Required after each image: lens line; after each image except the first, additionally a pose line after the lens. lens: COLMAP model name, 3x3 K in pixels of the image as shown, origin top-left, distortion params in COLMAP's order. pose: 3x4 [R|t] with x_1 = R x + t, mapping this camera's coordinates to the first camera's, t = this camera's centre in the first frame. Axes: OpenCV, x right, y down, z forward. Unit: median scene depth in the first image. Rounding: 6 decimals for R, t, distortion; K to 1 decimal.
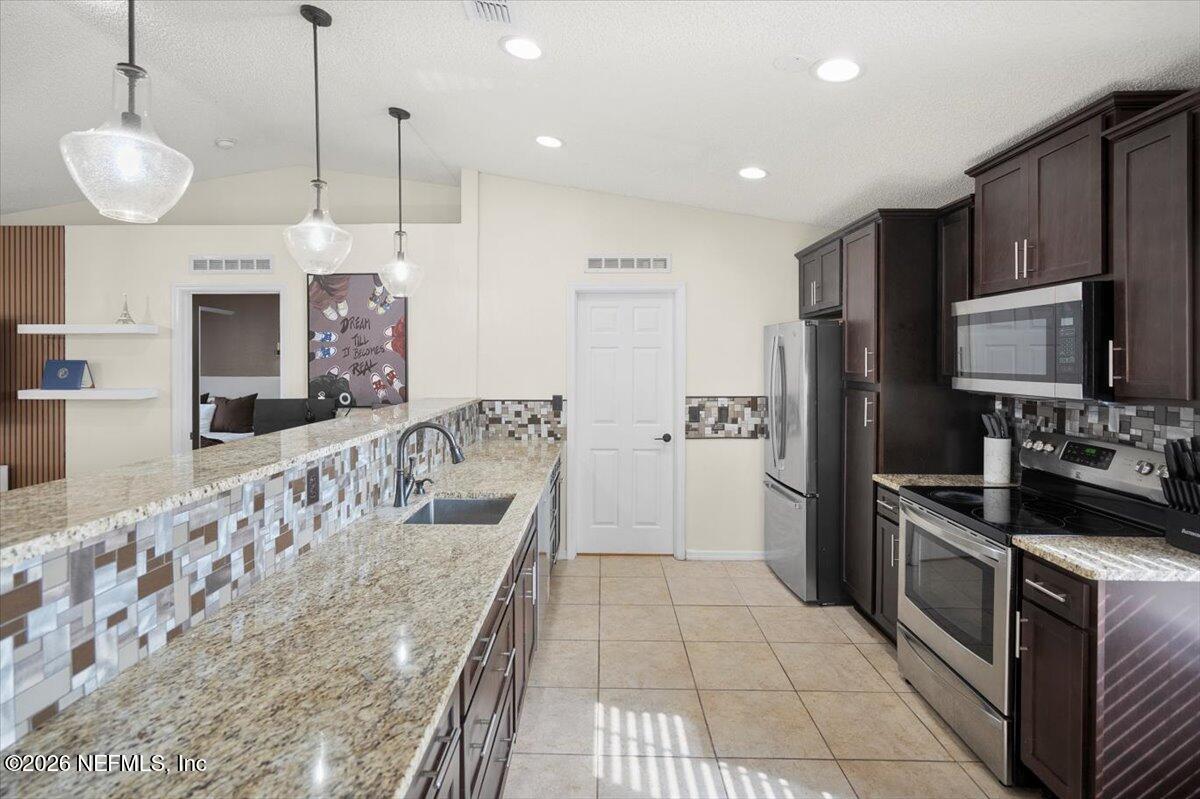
lens RADIAL K [[566.0, 0, 601.3], [0, 566.0, 338.5], [0, 0, 1]] dist [-0.001665, -0.000254]
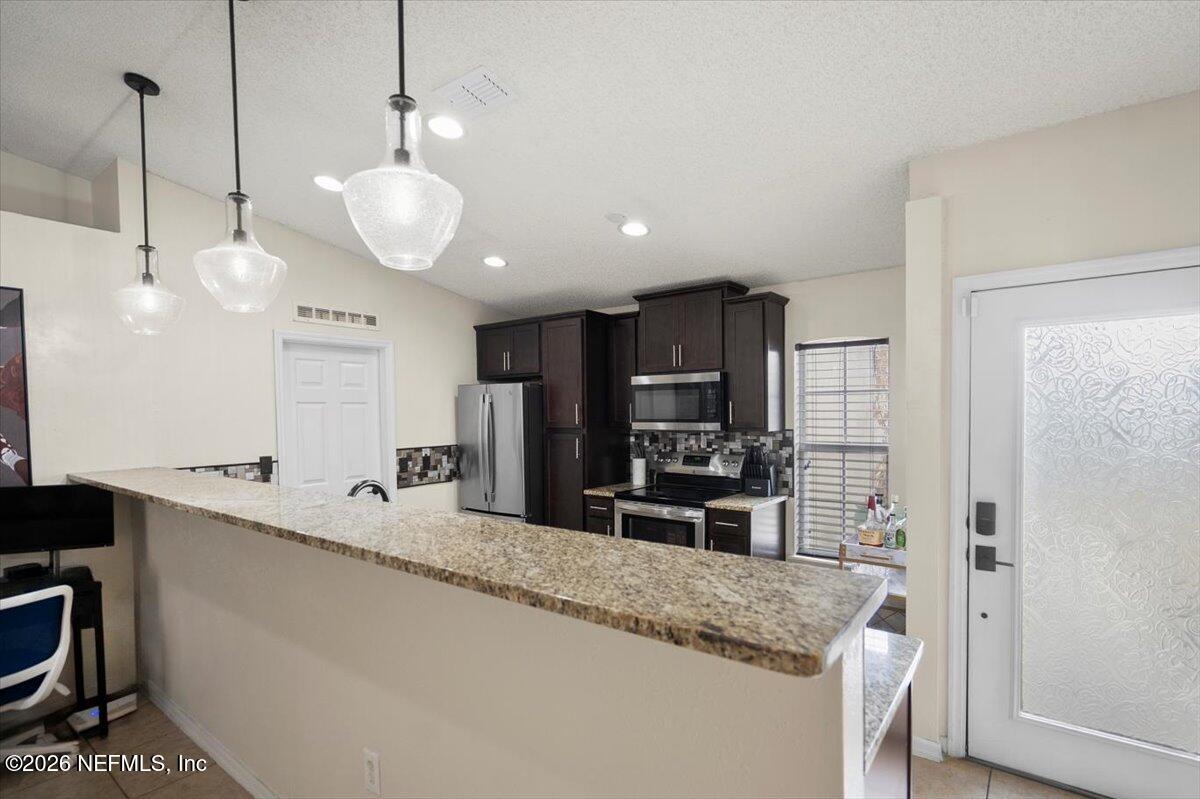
lens RADIAL K [[555.1, 0, 595.7], [0, 555.1, 400.0], [0, 0, 1]] dist [-0.001859, -0.000082]
pose [[0.609804, 0.008695, 0.792504, -0.546474], [-0.017613, 0.999842, 0.002582, 0.001245], [-0.792356, -0.015533, 0.609861, 0.082855]]
